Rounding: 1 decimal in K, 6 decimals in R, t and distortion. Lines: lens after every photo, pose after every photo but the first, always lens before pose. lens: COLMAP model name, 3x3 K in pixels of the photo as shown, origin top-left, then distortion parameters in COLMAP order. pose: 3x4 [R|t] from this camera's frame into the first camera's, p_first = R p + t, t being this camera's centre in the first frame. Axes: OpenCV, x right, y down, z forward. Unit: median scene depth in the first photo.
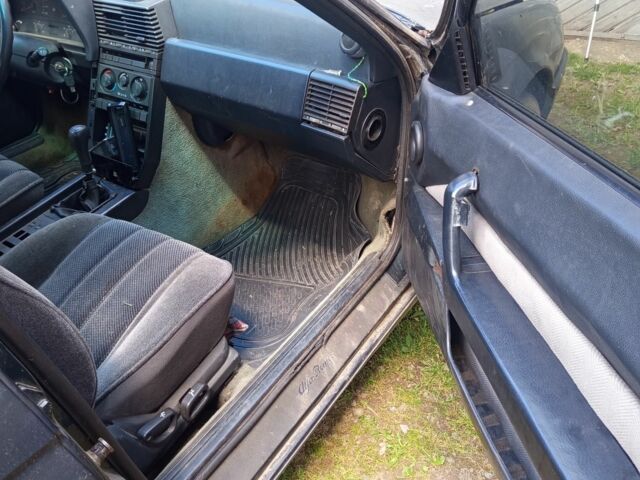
lens RADIAL K [[585.7, 0, 320.0], [0, 585.7, 240.0], [0, 0, 1]] dist [0.124469, -0.242971]
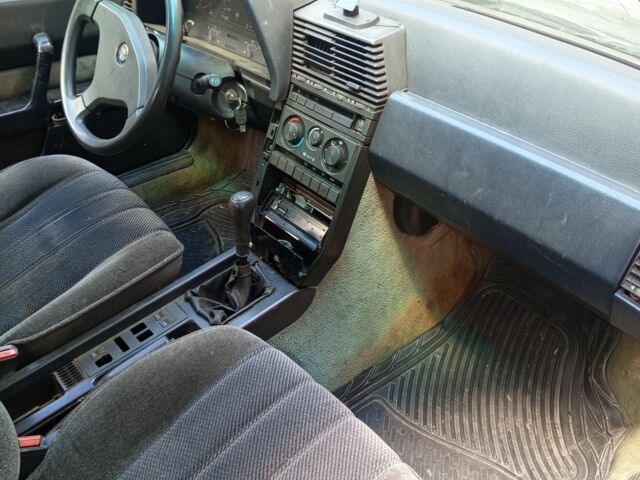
lens RADIAL K [[585.7, 0, 320.0], [0, 585.7, 240.0], [0, 0, 1]] dist [0.124469, -0.242971]
pose [[0.964099, 0.195873, -0.179295, -0.172550], [-0.191605, 0.980616, 0.040995, -0.175147], [0.183850, -0.005170, 0.982941, 0.310094]]
